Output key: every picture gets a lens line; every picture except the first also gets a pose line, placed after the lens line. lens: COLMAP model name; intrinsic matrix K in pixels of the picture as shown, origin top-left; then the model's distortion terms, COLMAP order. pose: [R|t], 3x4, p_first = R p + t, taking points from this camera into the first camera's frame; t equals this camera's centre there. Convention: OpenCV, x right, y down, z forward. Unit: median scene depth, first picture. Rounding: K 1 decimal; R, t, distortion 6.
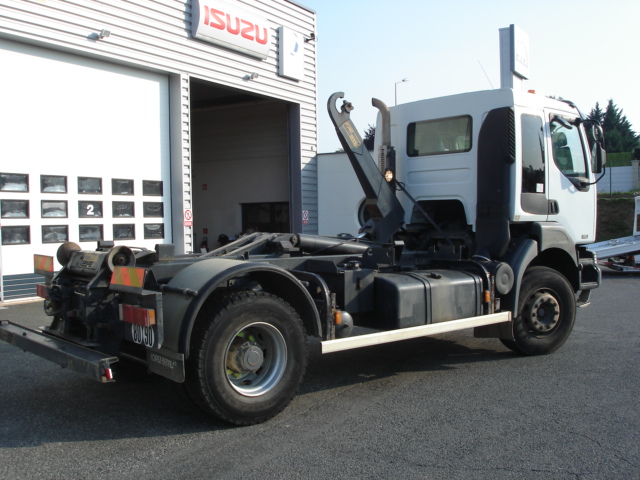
lens RADIAL K [[743.8, 0, 322.1], [0, 743.8, 242.3], [0, 0, 1]] dist [-0.109036, 0.000000]
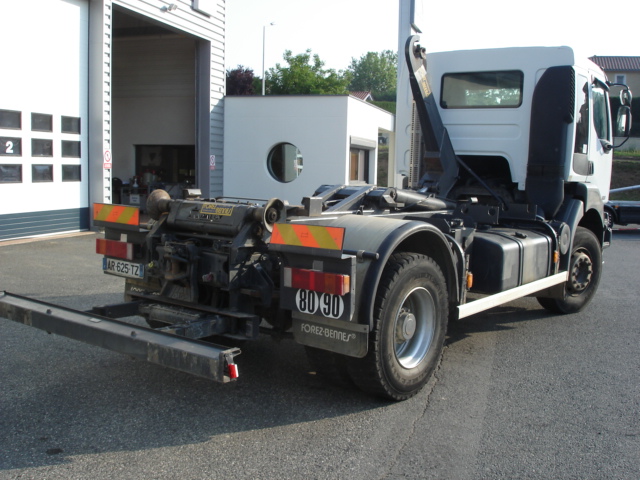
lens RADIAL K [[743.8, 0, 318.1], [0, 743.8, 244.5], [0, 0, 1]] dist [-0.109036, 0.000000]
pose [[0.969914, 0.013257, 0.243086, -0.298762], [-0.031608, 0.996922, 0.071747, -0.003629], [-0.241387, -0.077272, 0.967348, 0.110891]]
